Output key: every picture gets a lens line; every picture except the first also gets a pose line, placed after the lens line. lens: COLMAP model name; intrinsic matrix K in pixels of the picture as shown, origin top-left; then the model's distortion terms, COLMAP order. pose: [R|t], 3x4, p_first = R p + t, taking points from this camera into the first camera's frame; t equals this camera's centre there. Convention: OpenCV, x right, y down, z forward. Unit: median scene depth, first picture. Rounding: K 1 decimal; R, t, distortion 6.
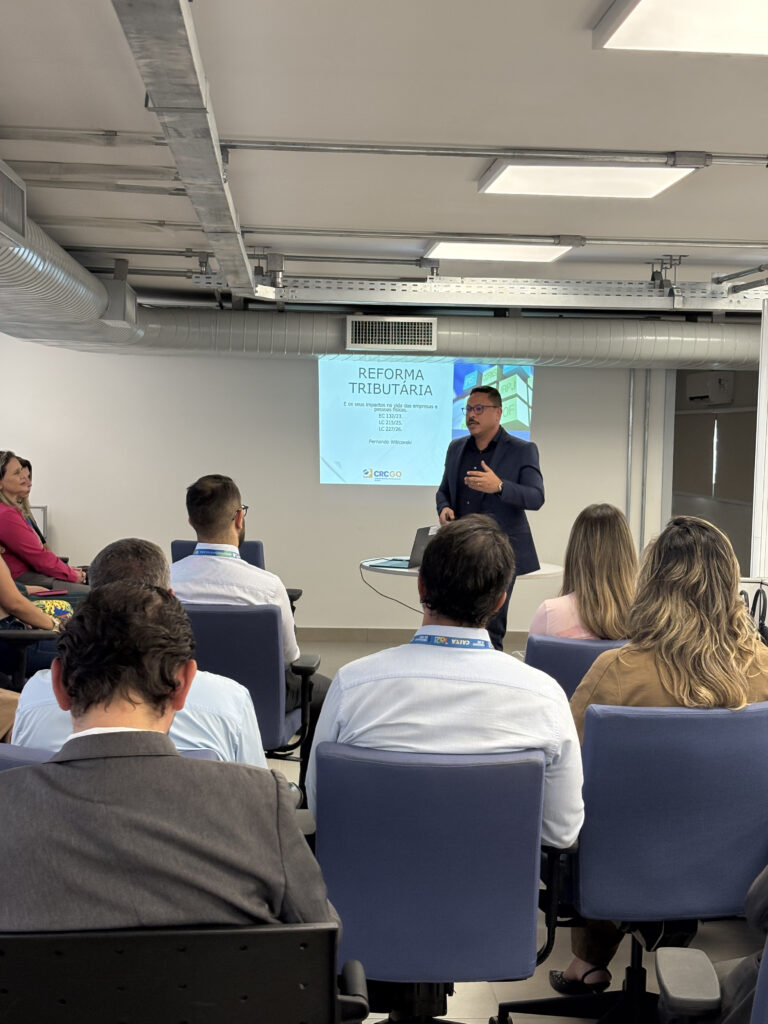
lens RADIAL K [[1555.6, 0, 384.0], [0, 1555.6, 512.0], [0, 0, 1]] dist [0.217163, -0.658610]
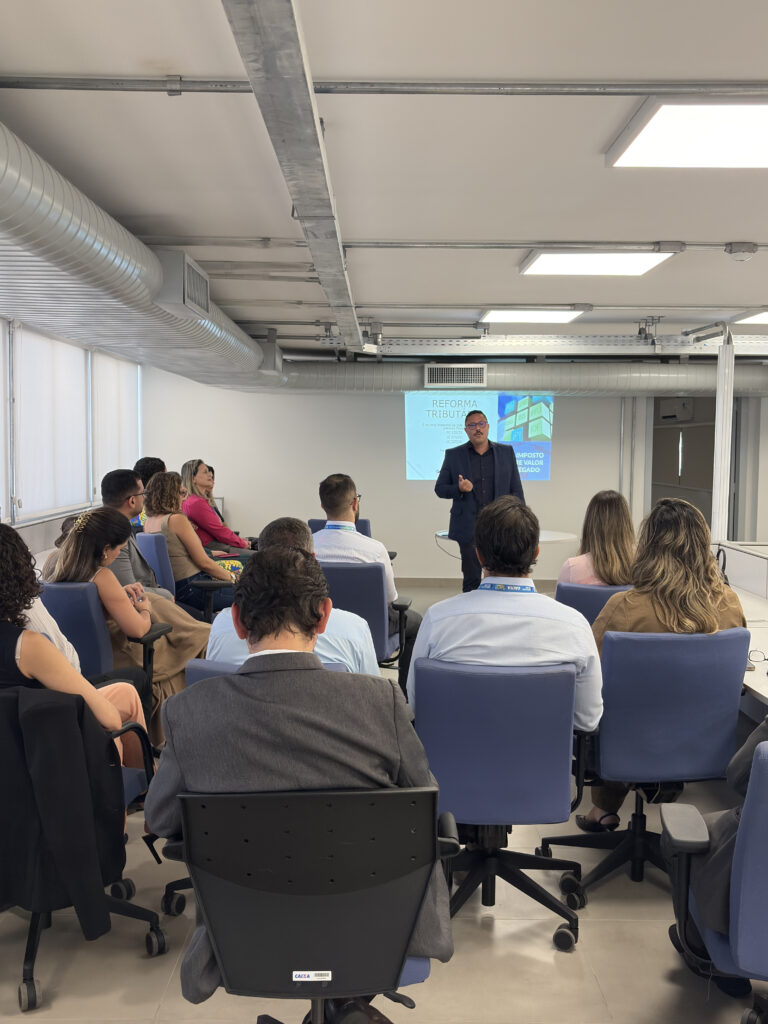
lens RADIAL K [[1048.5, 0, 384.0], [0, 1048.5, 512.0], [0, 0, 1]] dist [0.182646, -0.473249]
pose [[0.998192, -0.011036, -0.059079, -0.008441], [0.011736, 0.999865, 0.011519, 0.001153], [0.058944, -0.012192, 0.998187, 0.023002]]
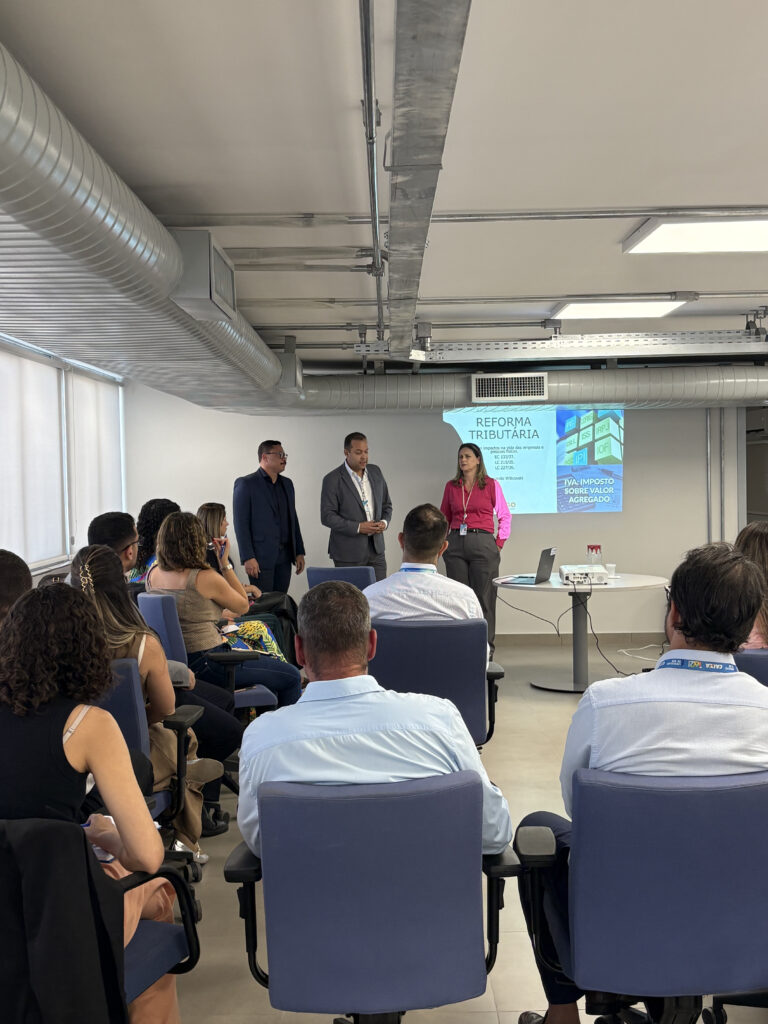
lens RADIAL K [[1207.0, 0, 384.0], [0, 1207.0, 512.0], [0, 0, 1]] dist [0.099496, -0.000236]
pose [[0.997568, -0.041484, -0.056009, -0.069854], [0.040350, 0.998960, -0.021234, -0.005398], [0.056831, 0.018922, 0.998204, 0.116559]]
